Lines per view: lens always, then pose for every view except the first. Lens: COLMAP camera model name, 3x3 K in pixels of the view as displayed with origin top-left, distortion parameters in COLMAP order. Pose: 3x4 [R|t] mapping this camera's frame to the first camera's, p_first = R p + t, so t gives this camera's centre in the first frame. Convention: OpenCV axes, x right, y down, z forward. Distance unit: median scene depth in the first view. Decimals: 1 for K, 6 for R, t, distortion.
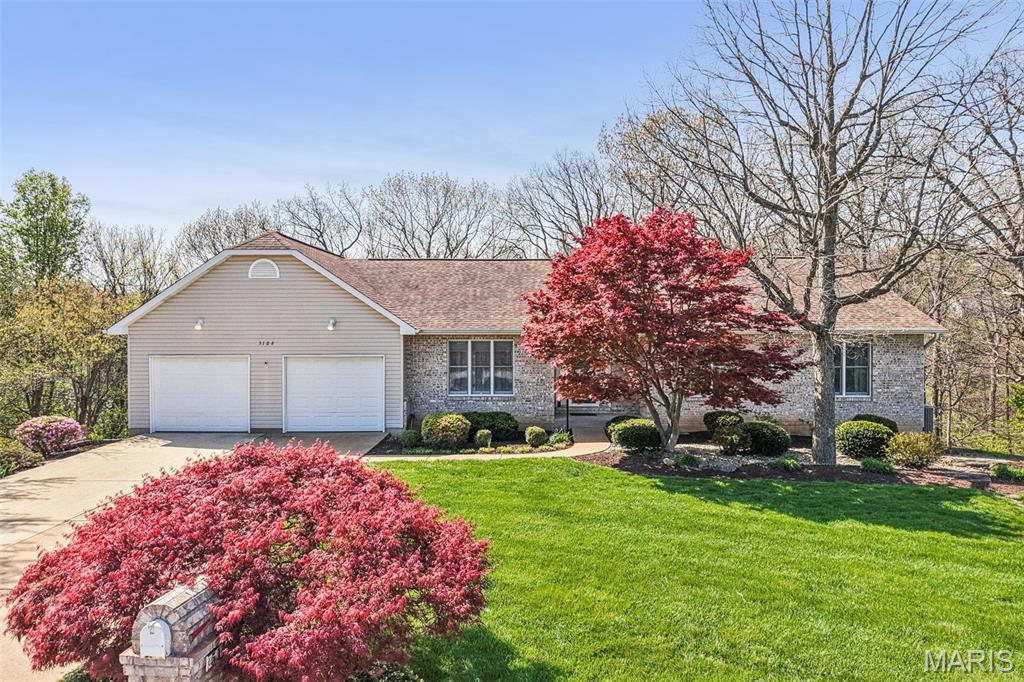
lens RADIAL K [[691.8, 0, 512.0], [0, 691.8, 341.0], [0, 0, 1]] dist [0.005175, -0.001720]
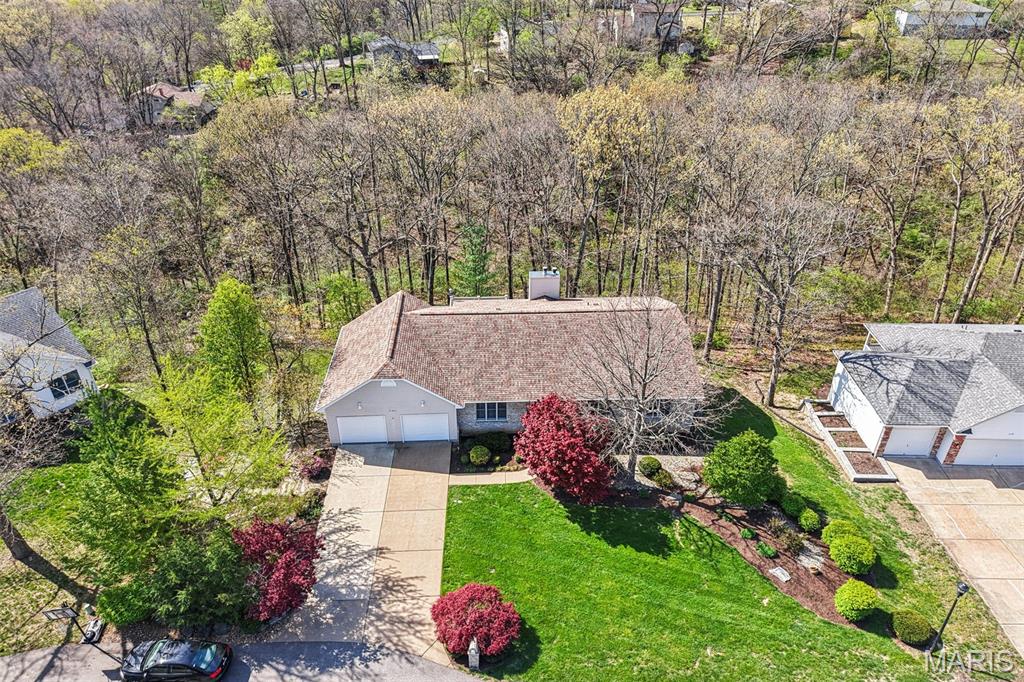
lens RADIAL K [[691.8, 0, 512.0], [0, 691.8, 341.0], [0, 0, 1]] dist [0.005175, -0.001720]
pose [[0.998087, -0.026921, 0.055658, -0.109300], [-0.005968, 0.854066, 0.520131, -1.432020], [-0.061538, -0.519468, 0.852271, -0.804031]]
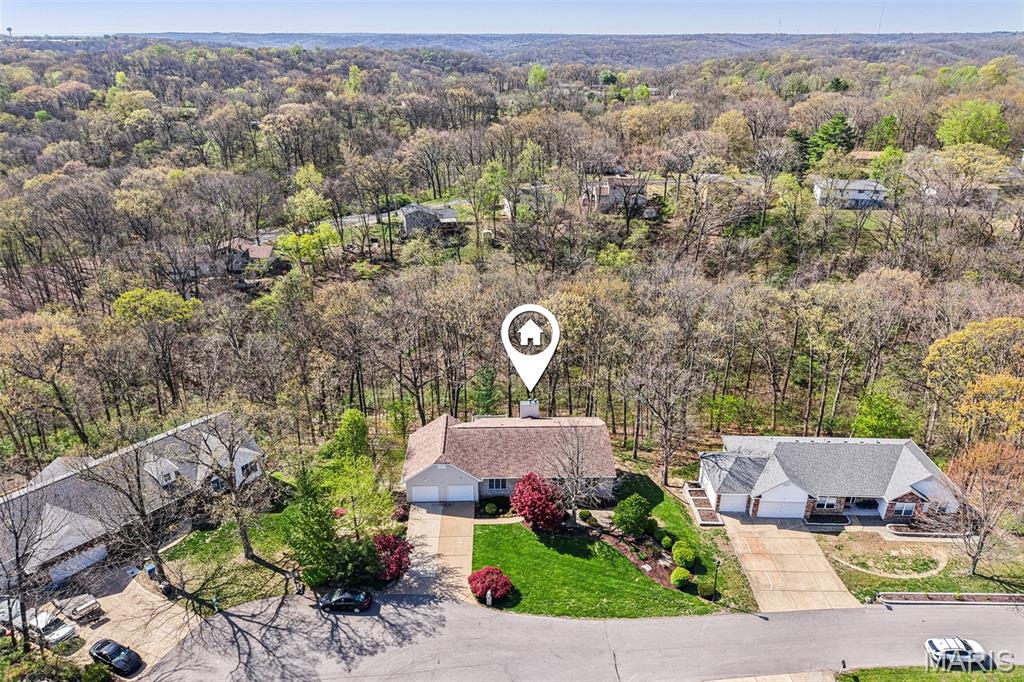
lens RADIAL K [[714.6, 0, 508.6], [0, 714.6, 336.1], [0, 0, 1]] dist [0.026844, -0.000910]
pose [[0.998636, -0.011208, 0.050990, -0.201994], [-0.009425, 0.921932, 0.387237, -2.541799], [-0.051349, -0.387190, 0.920569, -2.618783]]
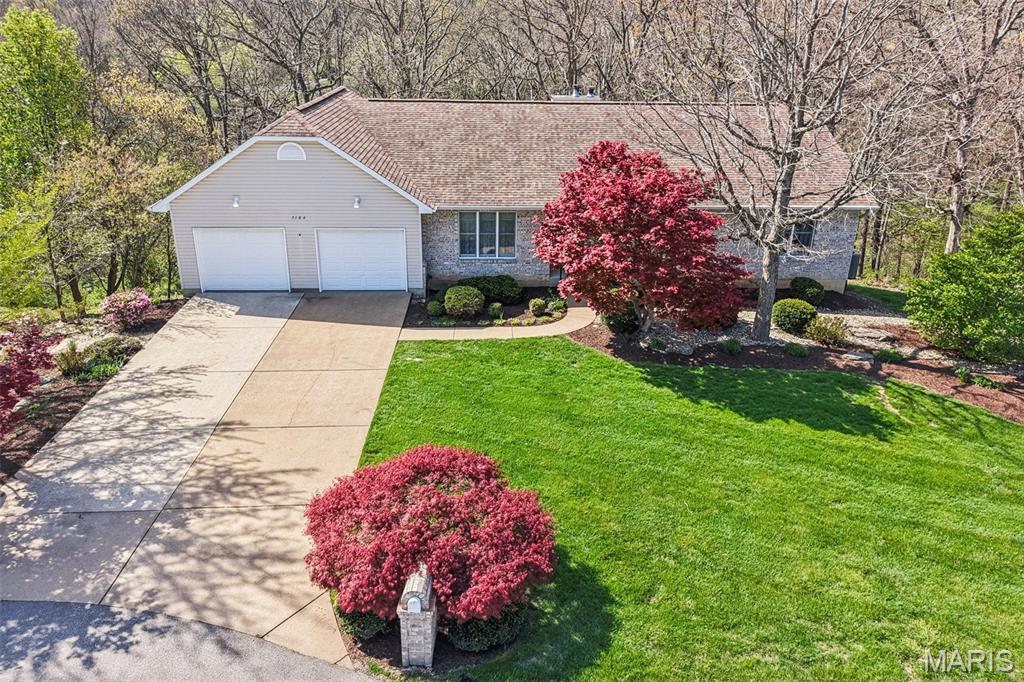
lens RADIAL K [[715.1, 0, 527.3], [0, 715.1, 321.2], [0, 0, 1]] dist [0.008497, 0.000803]
pose [[0.996810, -0.006147, 0.079577, -0.085675], [-0.023277, 0.931296, 0.363518, -0.300905], [-0.076345, -0.364211, 0.928182, -0.189710]]
